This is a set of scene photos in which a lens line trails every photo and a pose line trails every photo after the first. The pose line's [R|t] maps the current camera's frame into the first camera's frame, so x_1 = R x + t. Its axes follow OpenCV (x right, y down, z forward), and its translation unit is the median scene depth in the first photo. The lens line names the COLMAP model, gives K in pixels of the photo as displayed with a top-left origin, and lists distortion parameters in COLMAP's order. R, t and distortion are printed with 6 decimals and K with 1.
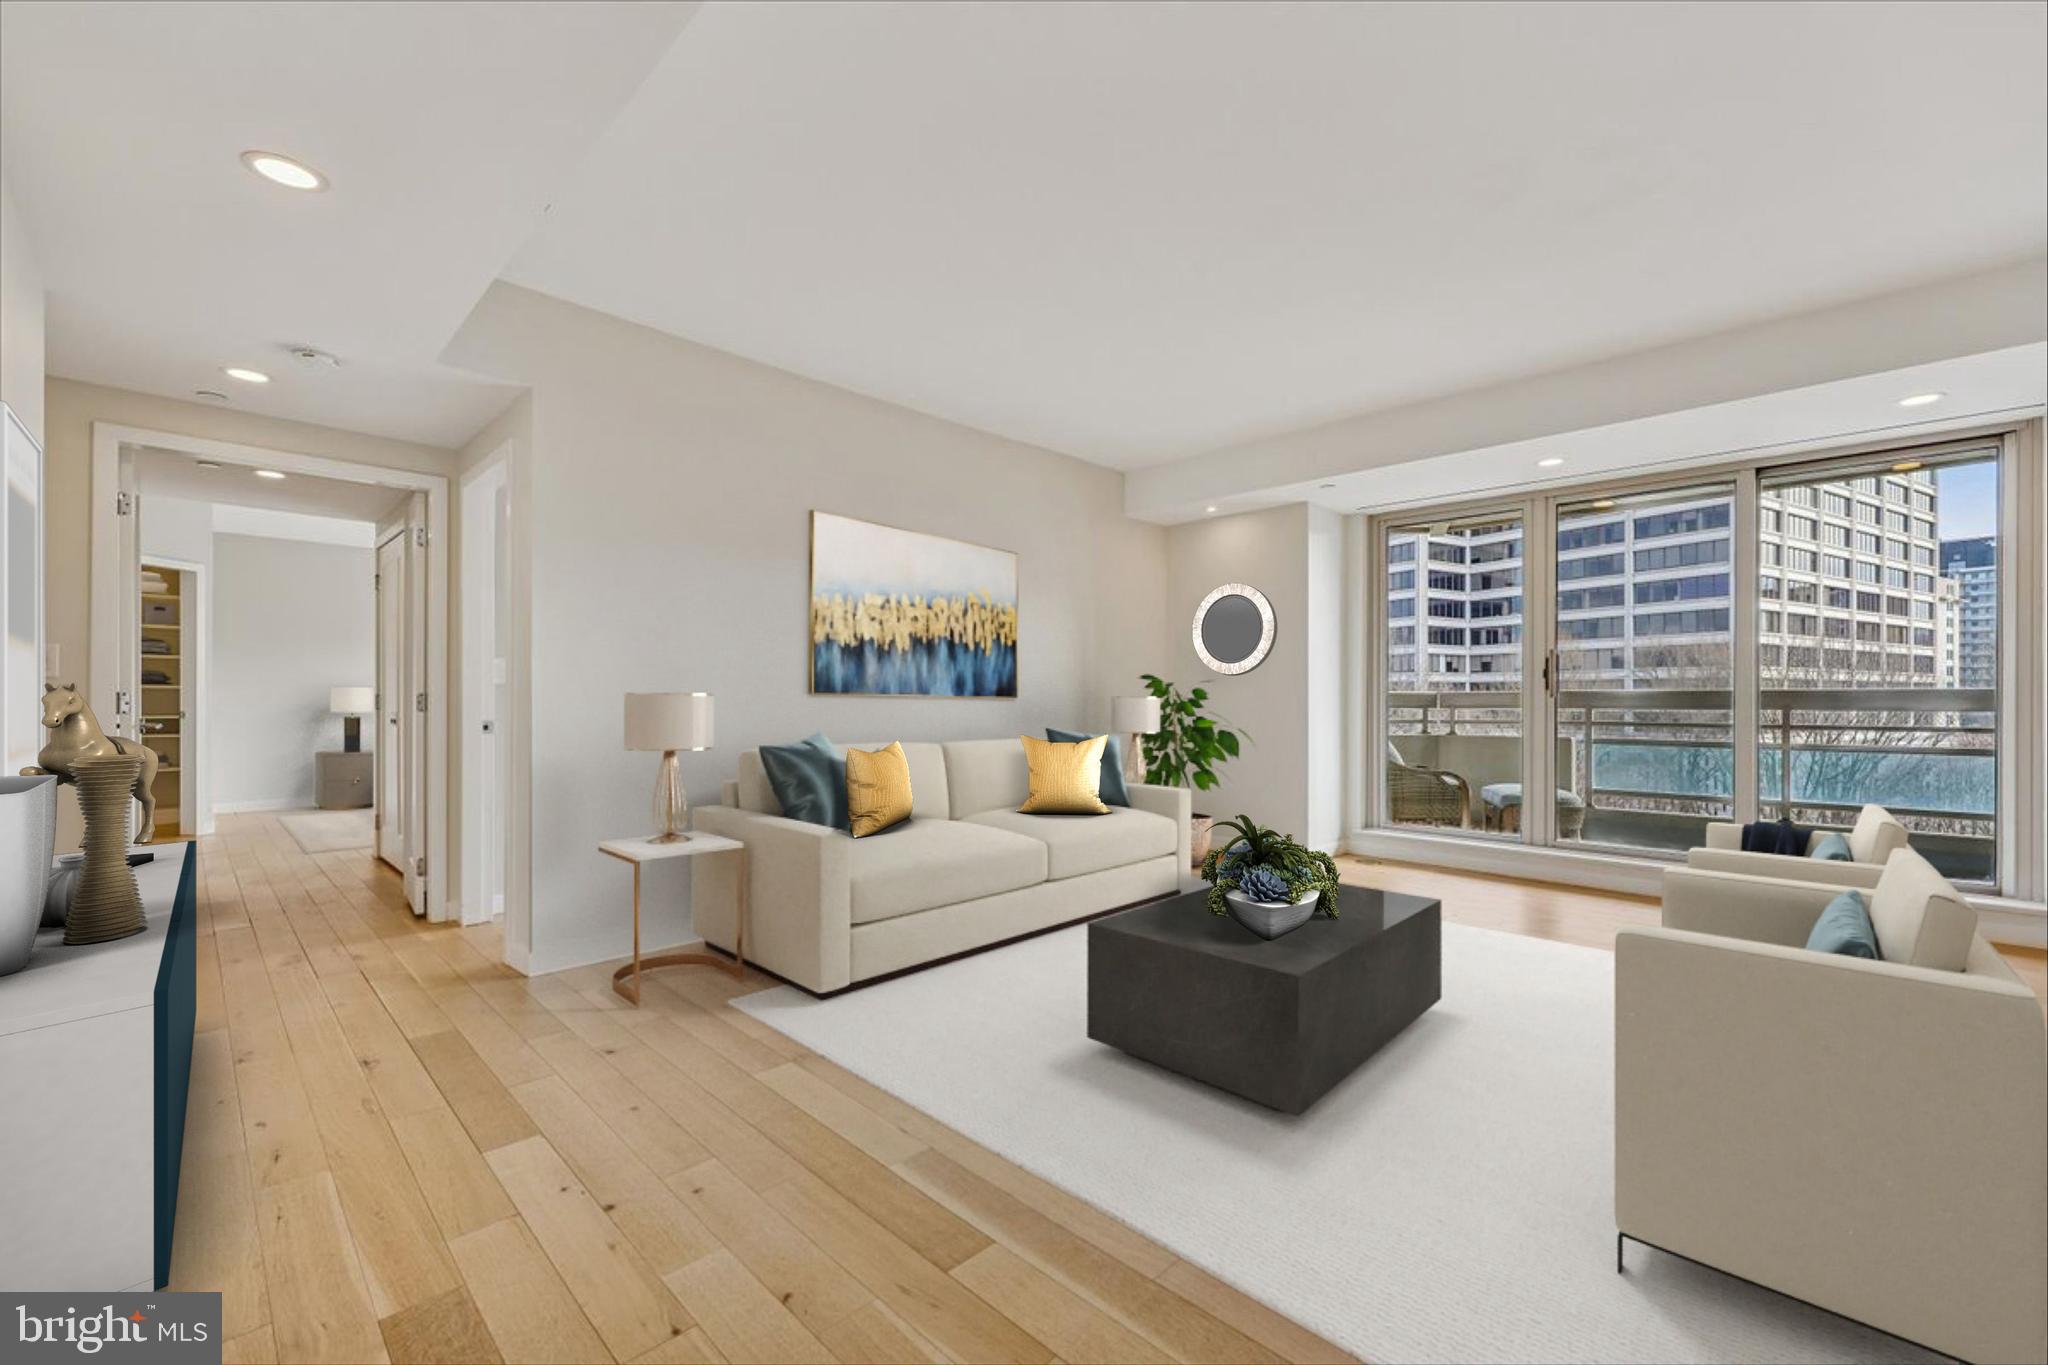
lens RADIAL K [[843.1, 0, 1039.0], [0, 843.1, 703.5], [0, 0, 1]] dist [0.011234, -0.000474]
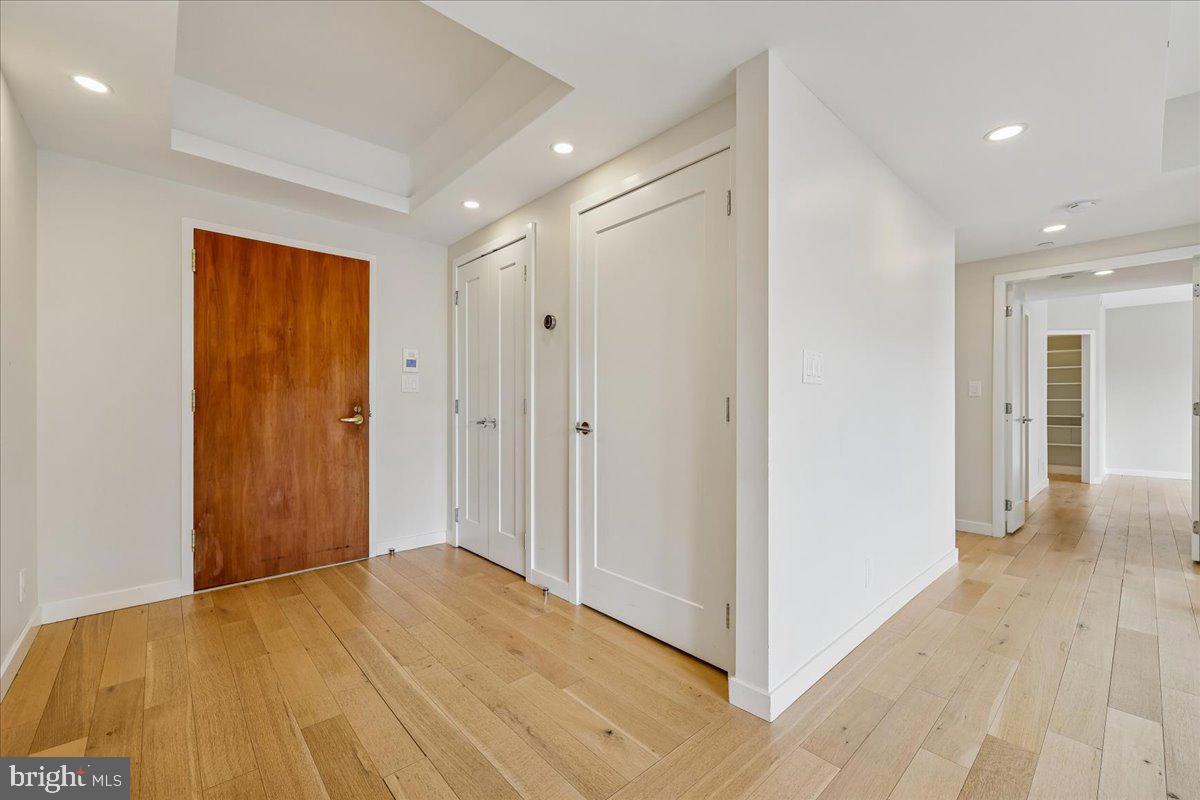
lens RADIAL K [[494.0, 0, 608.8], [0, 494.0, 412.3], [0, 0, 1]] dist [0.011234, -0.000474]
pose [[-0.042474, 0.010781, -0.999039, 0.207305], [-0.004563, 0.999929, 0.010984, -0.000276], [0.999087, 0.005025, -0.042422, 0.114173]]
